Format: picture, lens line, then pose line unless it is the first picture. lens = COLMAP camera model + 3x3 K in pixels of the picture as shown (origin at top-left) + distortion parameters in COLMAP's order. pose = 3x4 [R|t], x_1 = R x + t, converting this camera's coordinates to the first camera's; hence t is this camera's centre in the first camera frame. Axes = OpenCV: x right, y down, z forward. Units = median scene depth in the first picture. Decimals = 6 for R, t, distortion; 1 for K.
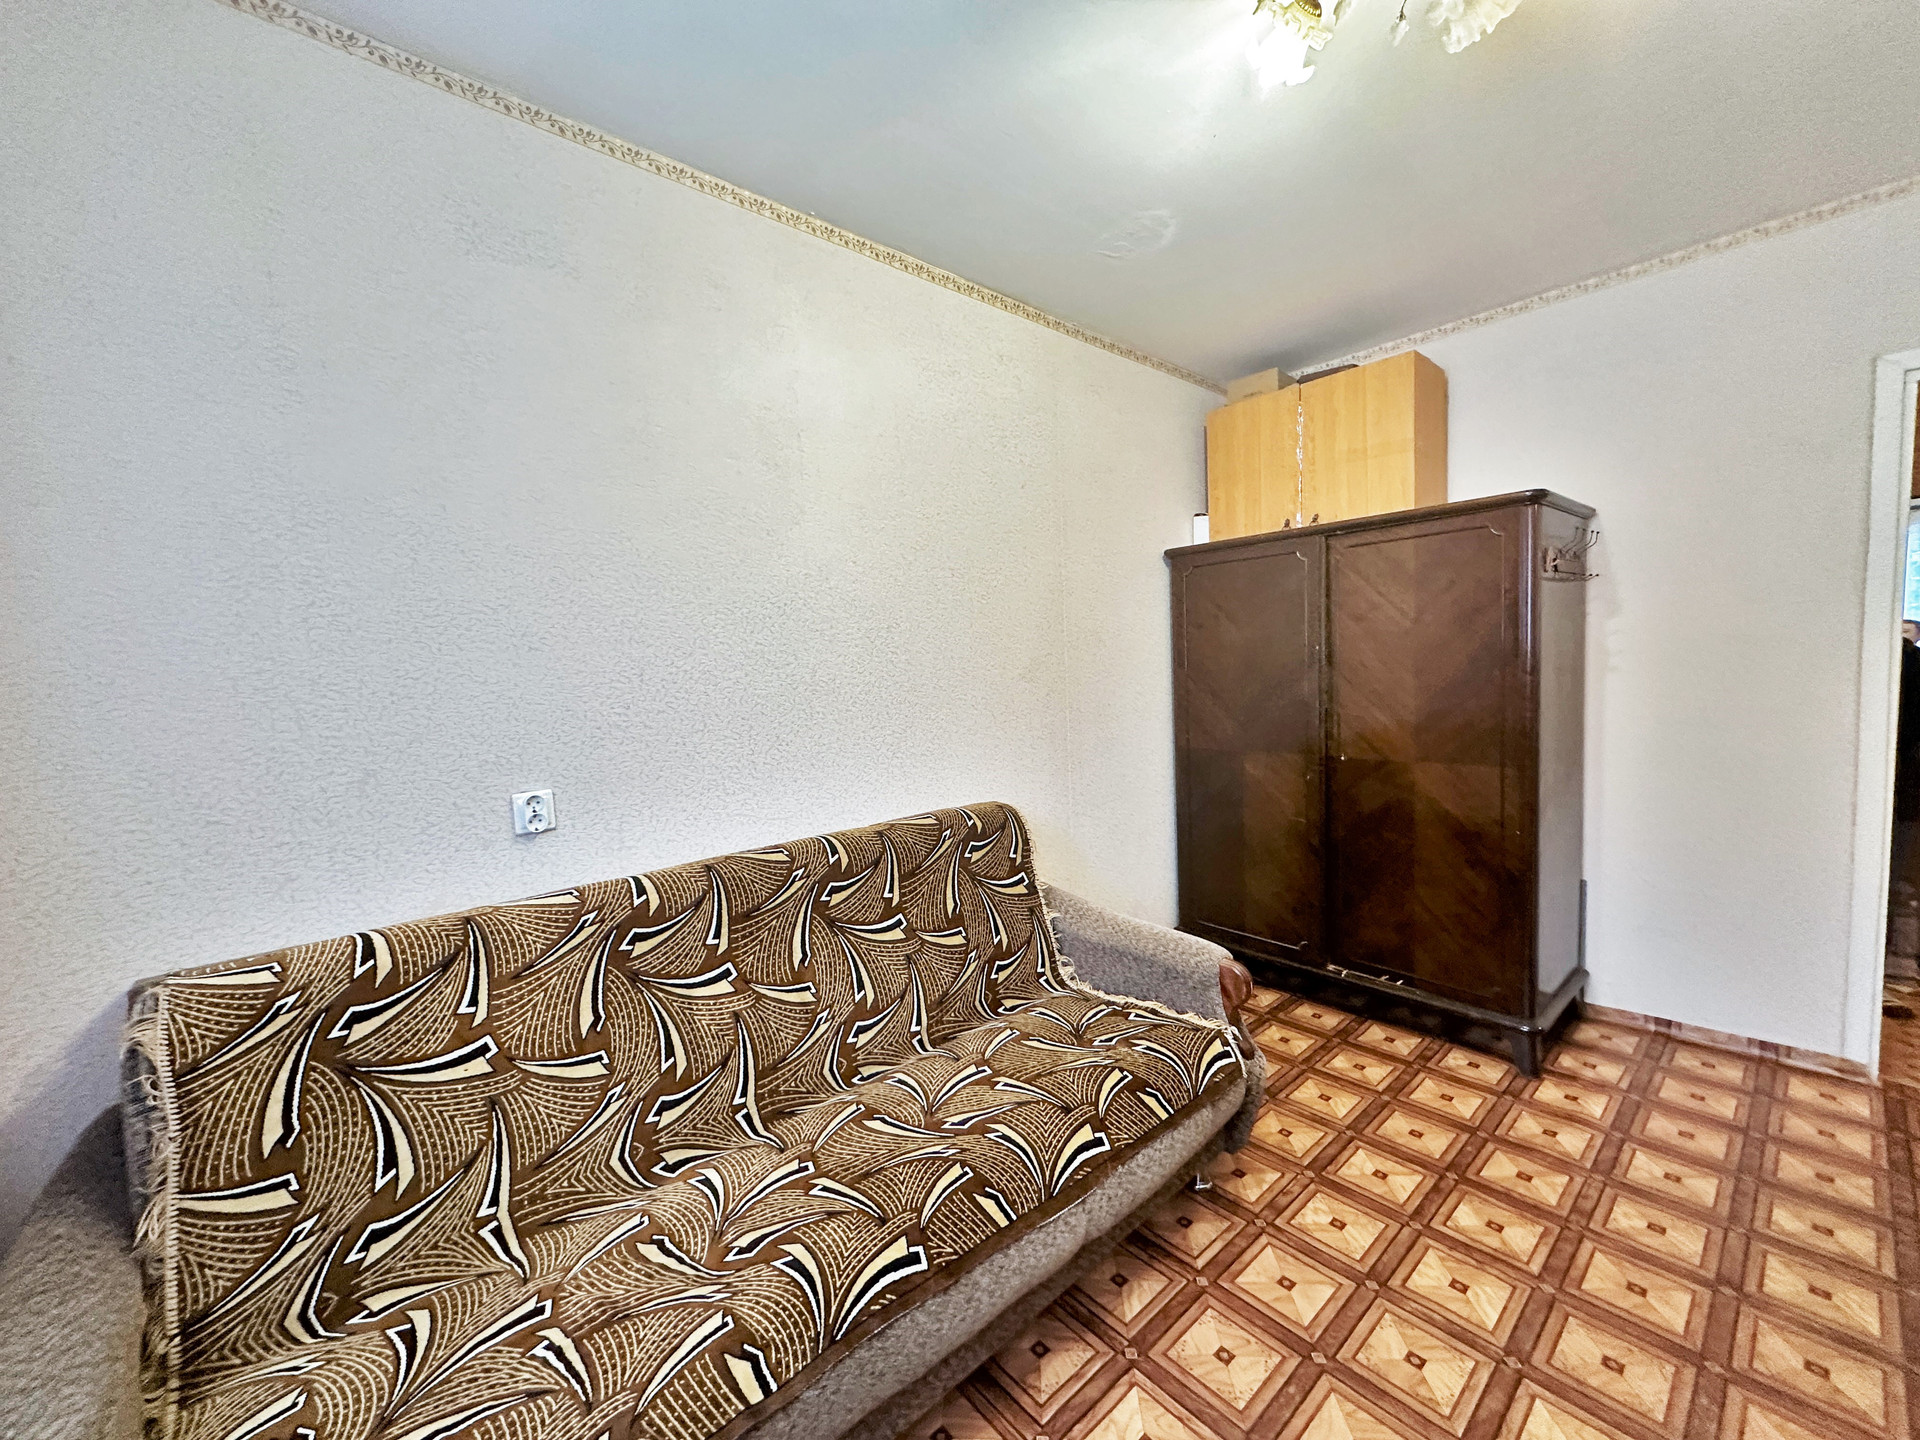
lens RADIAL K [[764.3, 0, 964.0], [0, 764.3, 721.9], [0, 0, 1]] dist [-0.000311, -0.000327]
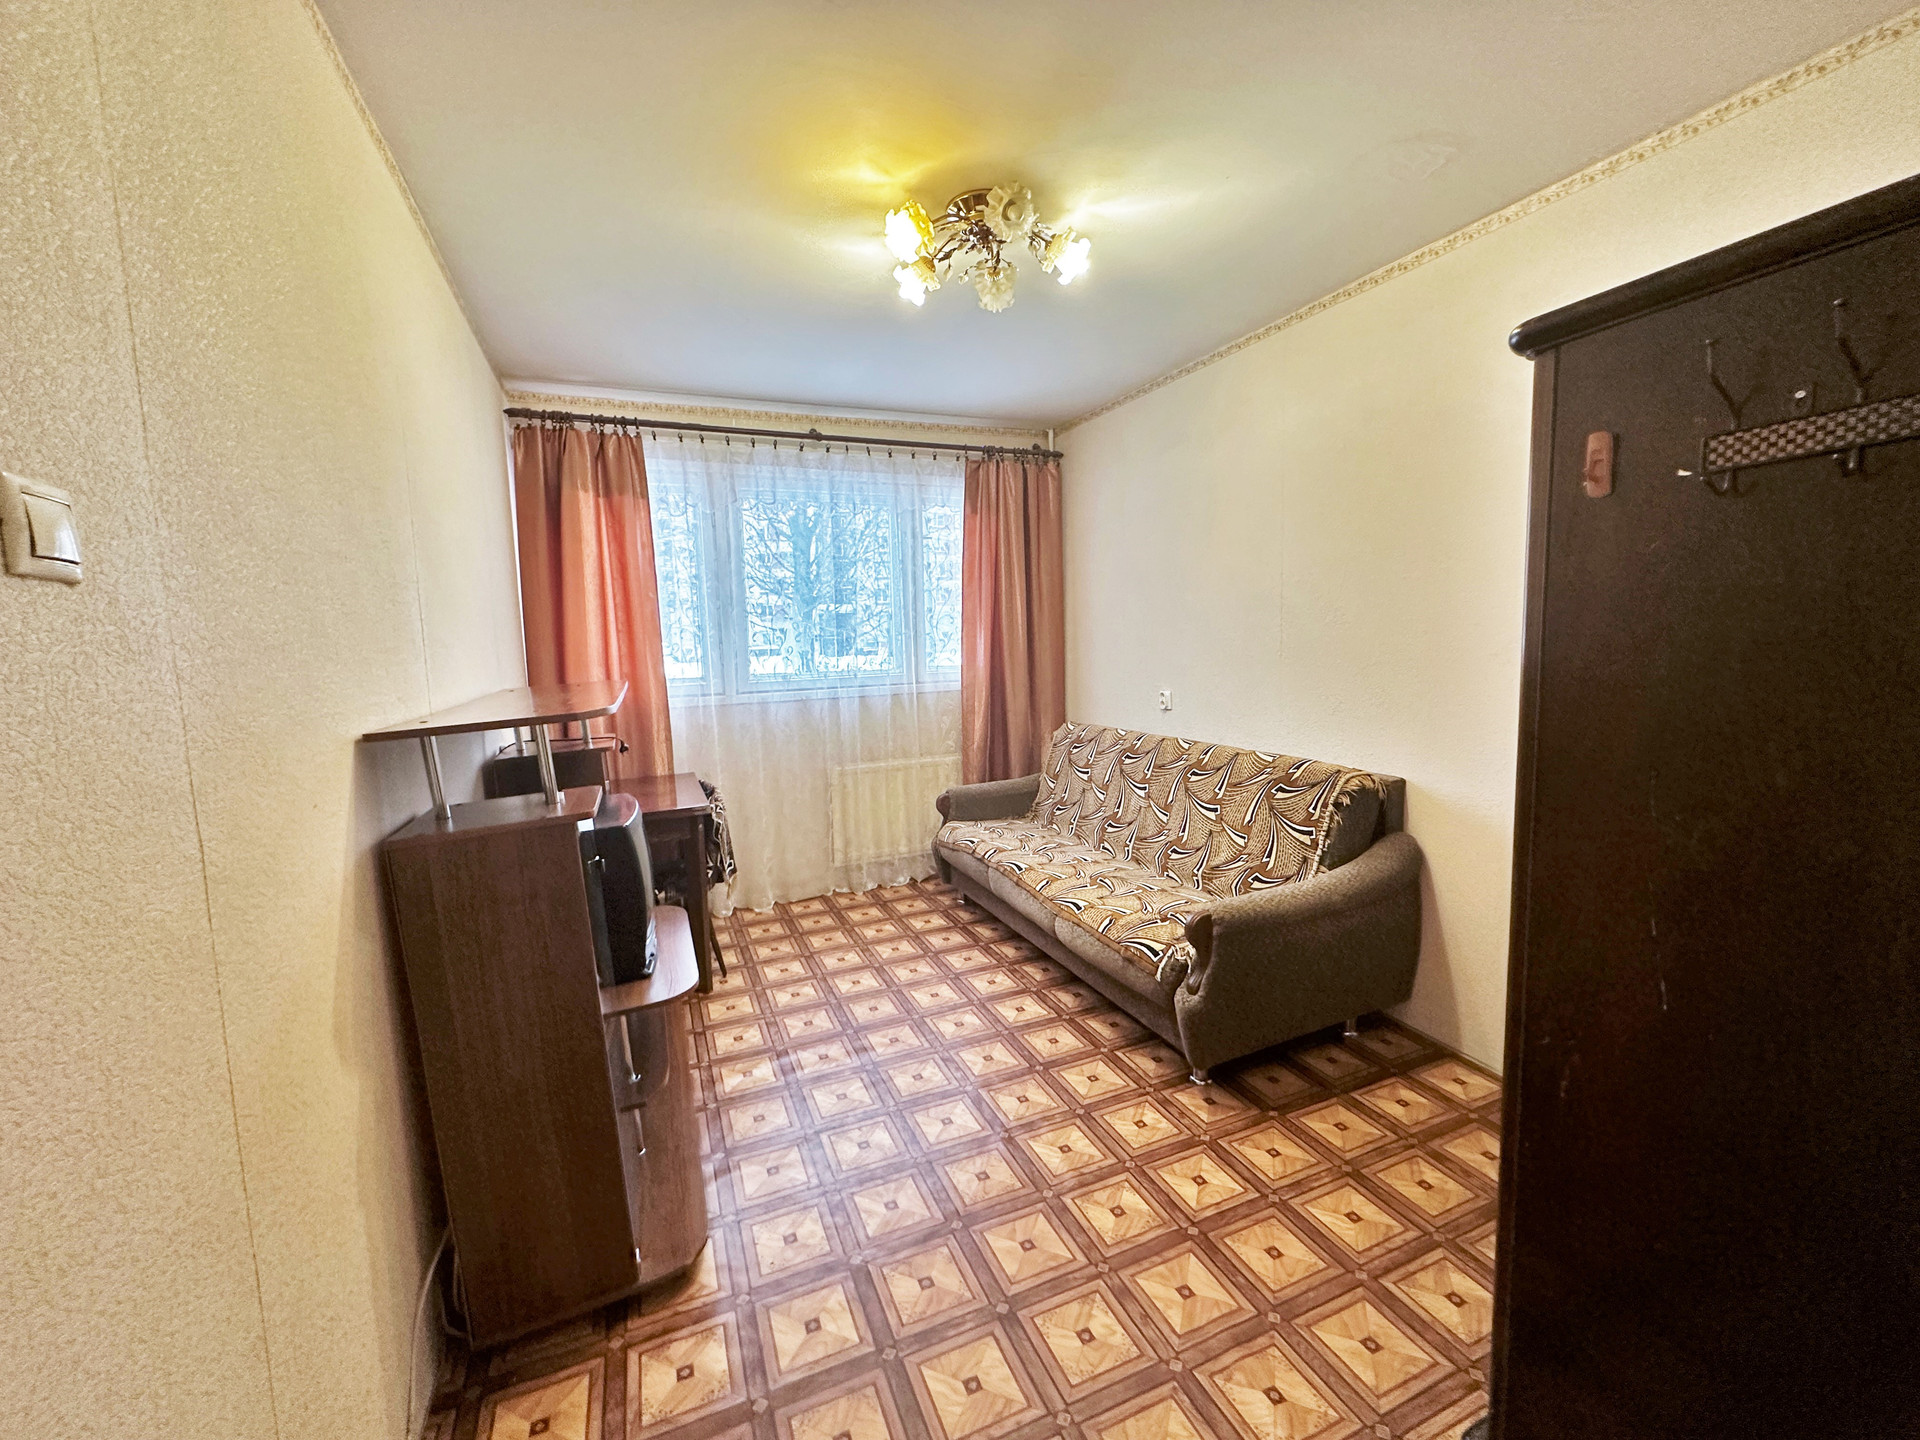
lens RADIAL K [[764.3, 0, 959.7], [0, 764.3, 716.1], [0, 0, 1]] dist [-0.000311, -0.000327]
pose [[-0.299482, 0.196841, -0.933576, 1.604187], [0.030474, 0.979961, 0.196846, -0.264308], [0.953615, 0.030502, -0.299479, 1.053376]]
